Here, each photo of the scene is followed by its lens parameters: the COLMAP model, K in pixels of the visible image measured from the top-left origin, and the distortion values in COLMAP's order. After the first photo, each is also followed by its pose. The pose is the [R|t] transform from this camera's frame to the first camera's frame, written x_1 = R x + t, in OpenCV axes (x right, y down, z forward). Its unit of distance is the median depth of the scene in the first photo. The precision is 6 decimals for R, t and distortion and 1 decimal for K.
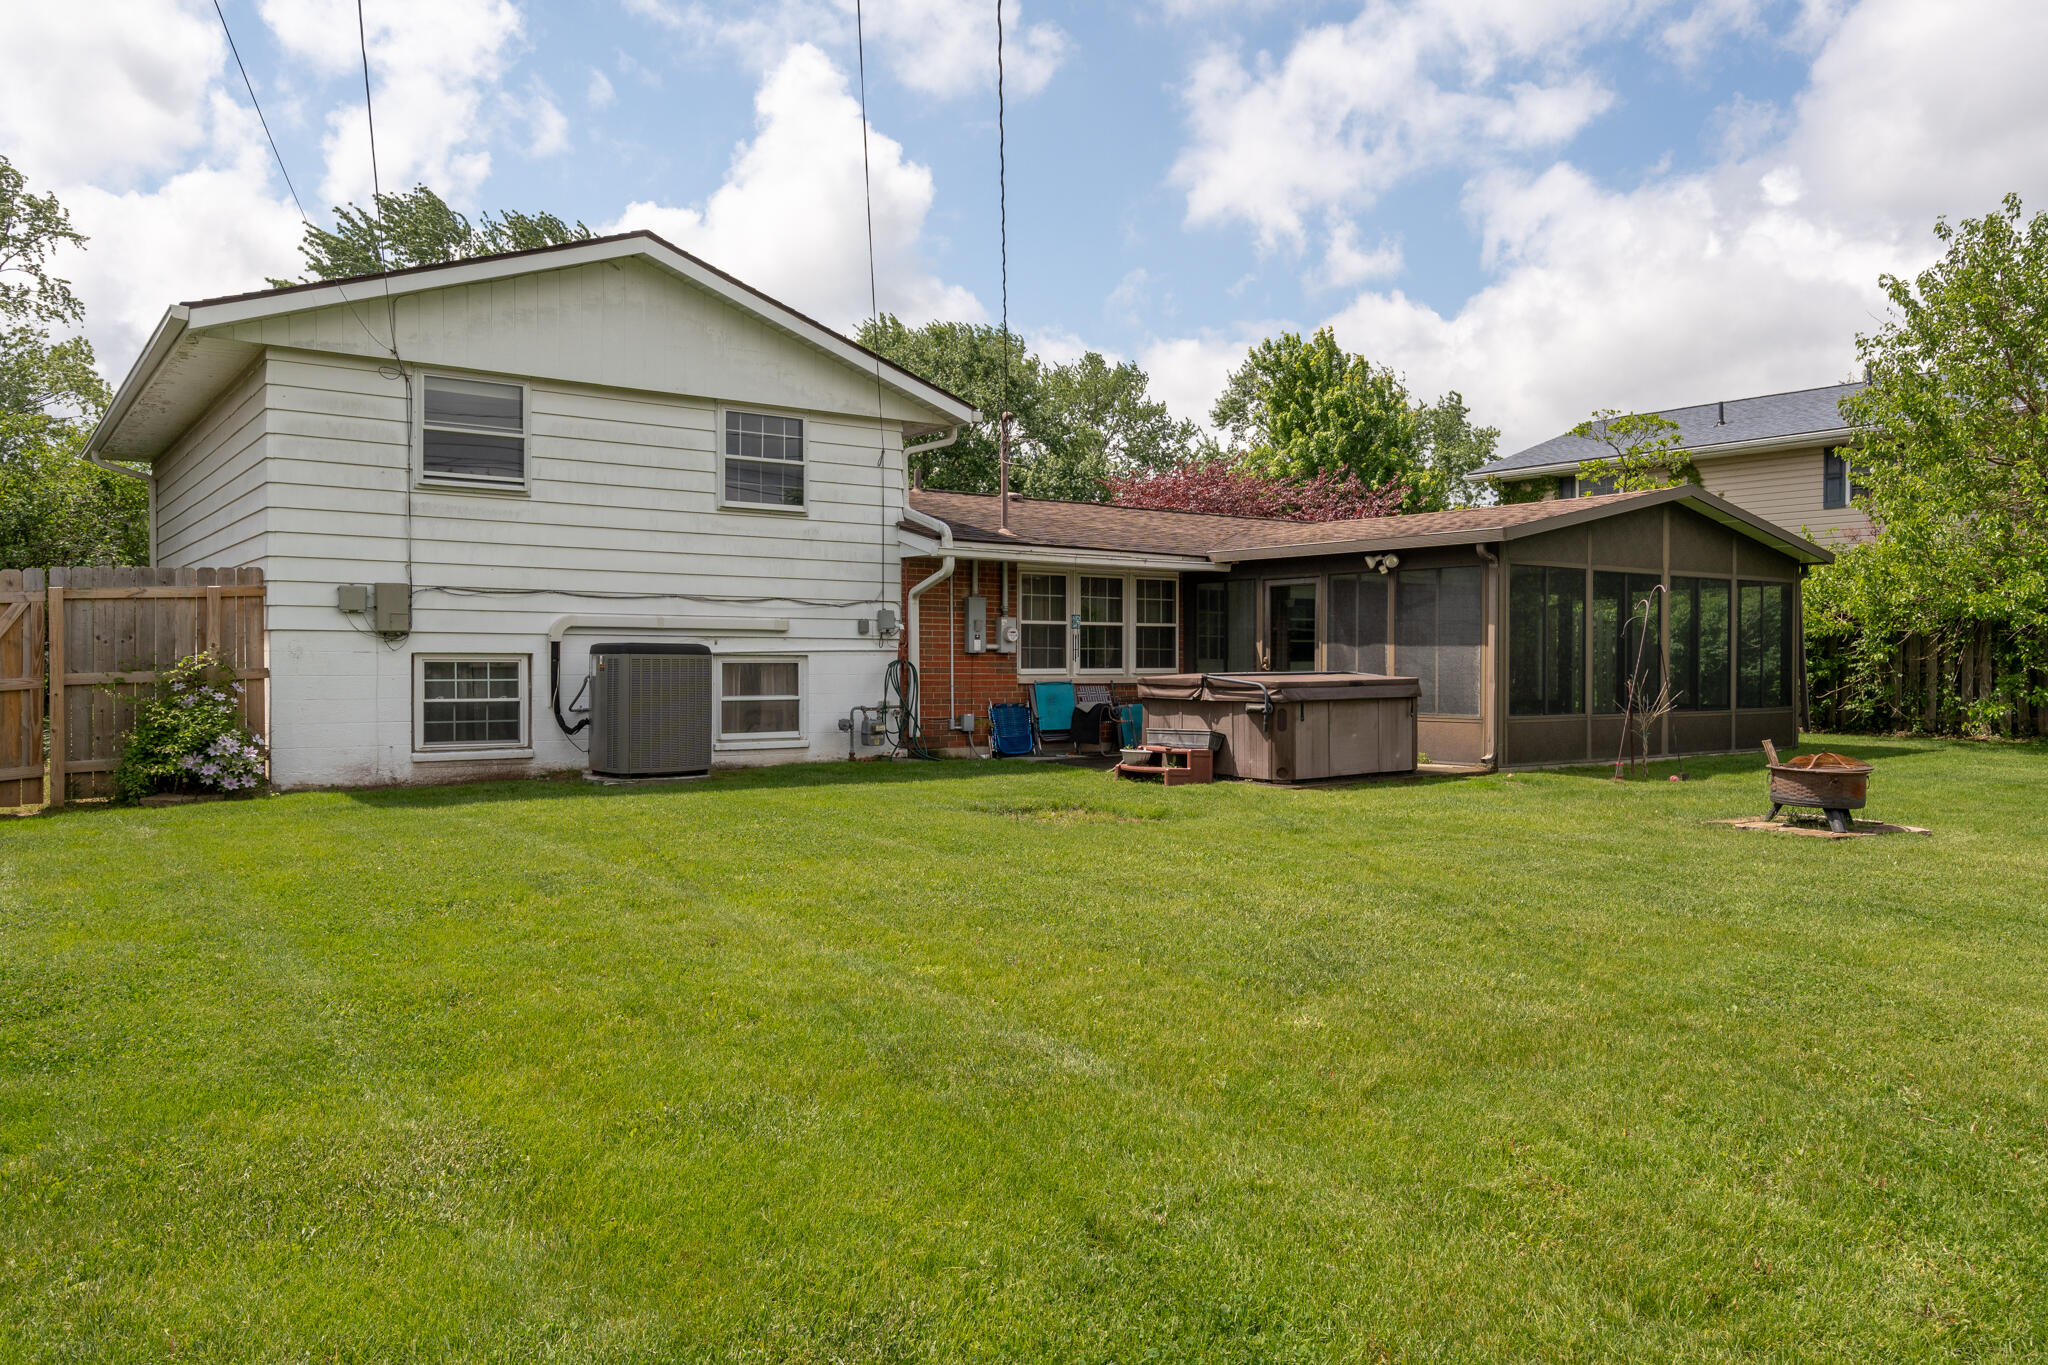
lens RADIAL K [[1424.6, 0, 1025.8], [0, 1424.6, 676.0], [0, 0, 1]] dist [0.000583, 0.004741]
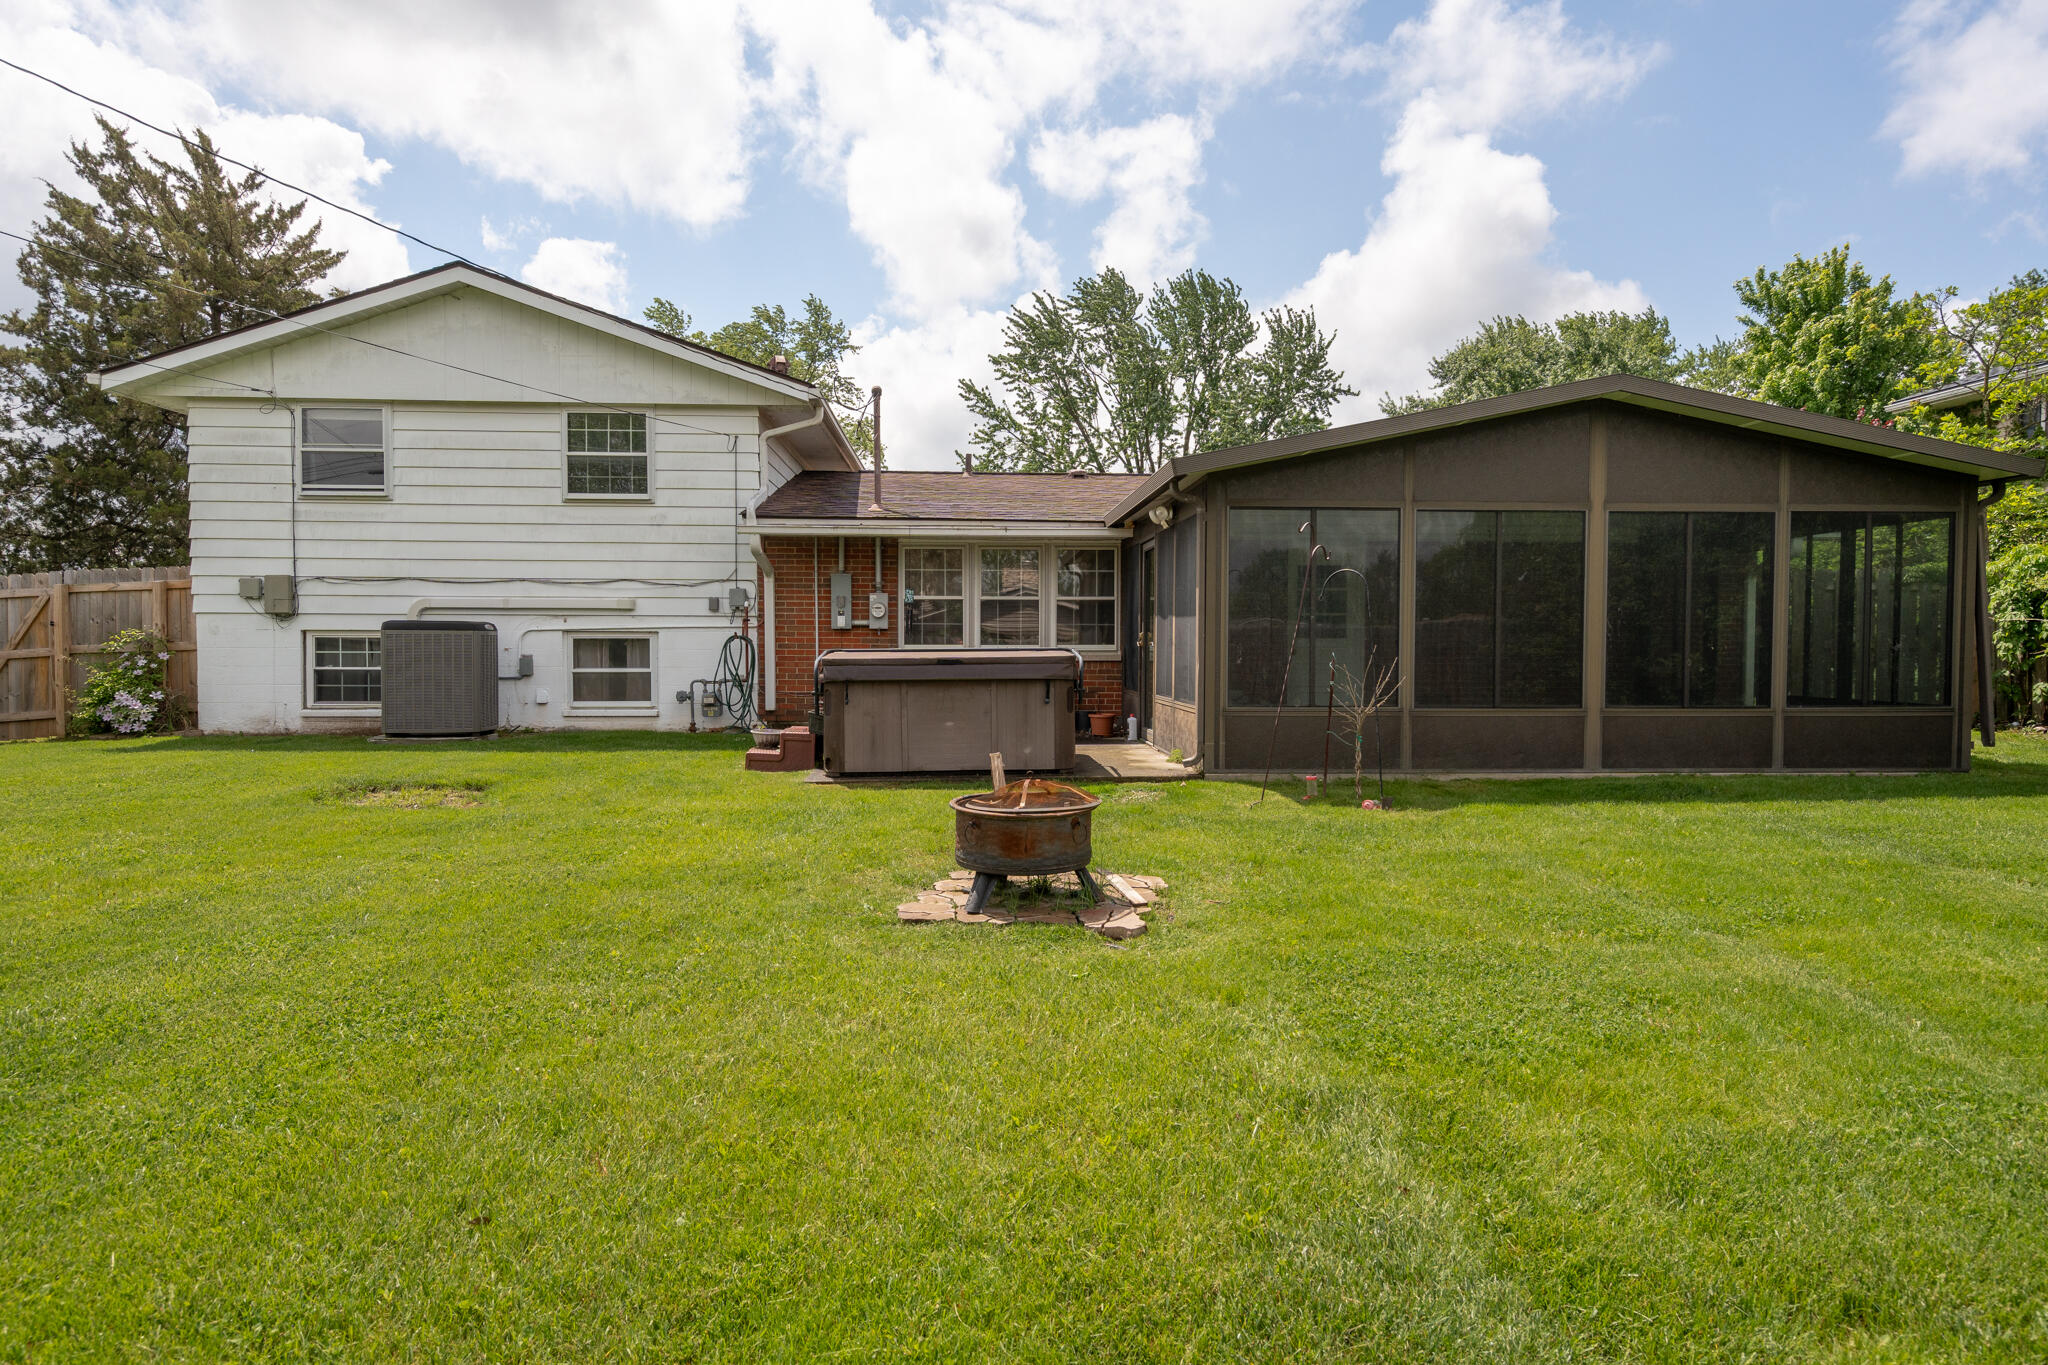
lens RADIAL K [[1188.4, 0, 1051.2], [0, 1188.4, 670.5], [0, 0, 1]] dist [-0.000760, 0.000707]
pose [[0.842675, 0.013323, -0.538257, 0.589594], [-0.005869, 0.999862, 0.015559, -0.000705], [0.538390, -0.009952, 0.842637, 0.400226]]
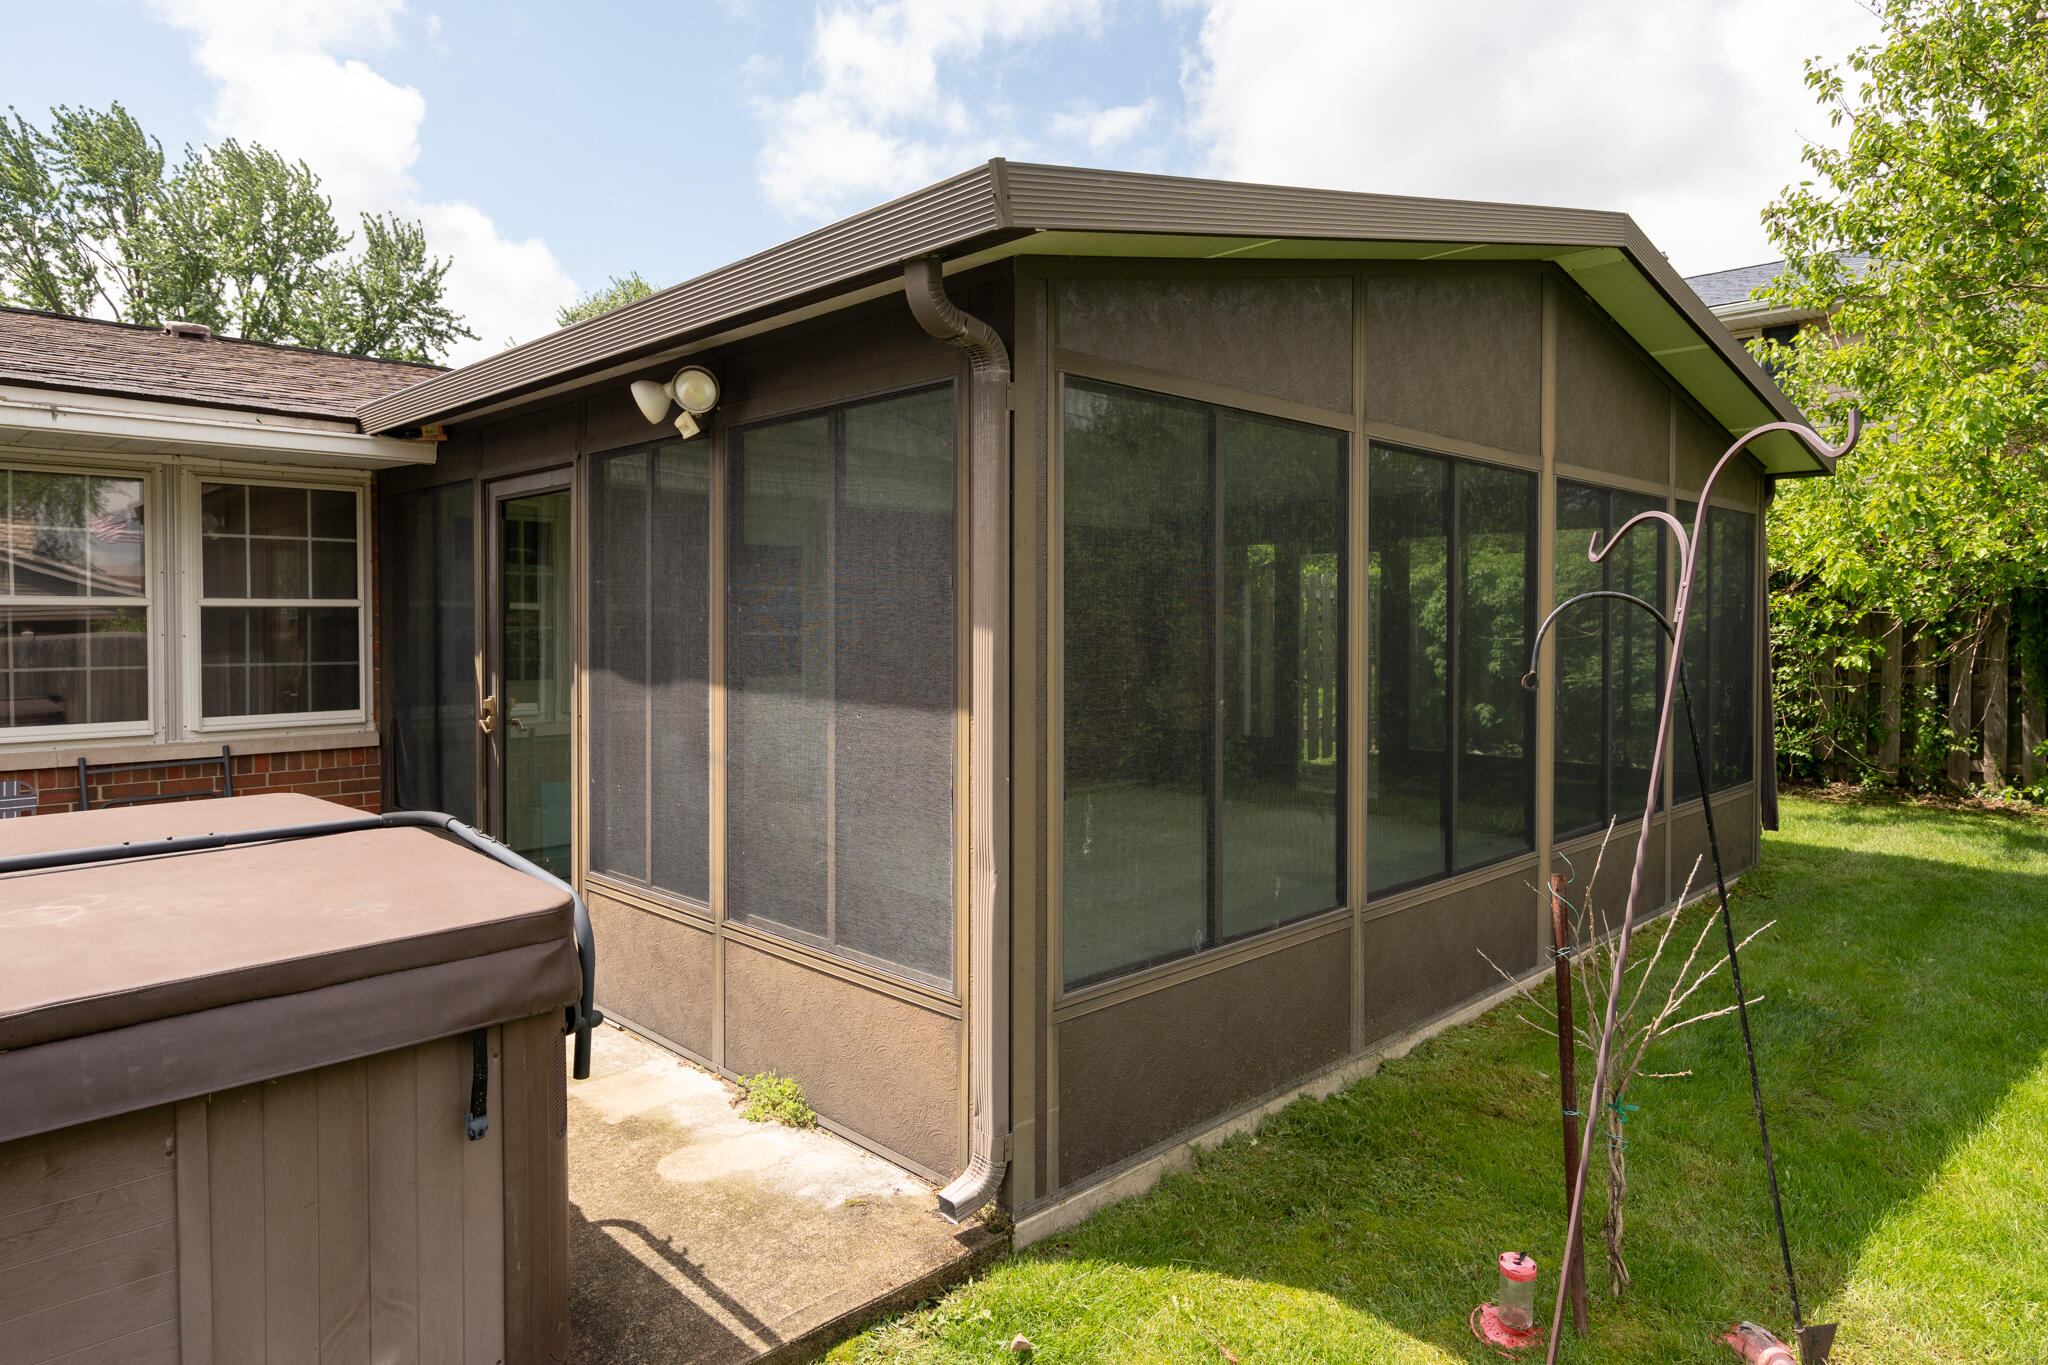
lens RADIAL K [[1188.4, 0, 1039.0], [0, 1188.4, 627.9], [0, 0, 1]] dist [-0.000760, 0.000707]
pose [[0.988391, -0.000527, 0.151932, 0.296240], [0.000413, 1.000000, 0.000780, -0.034969], [-0.151932, -0.000709, 0.988391, 0.777424]]
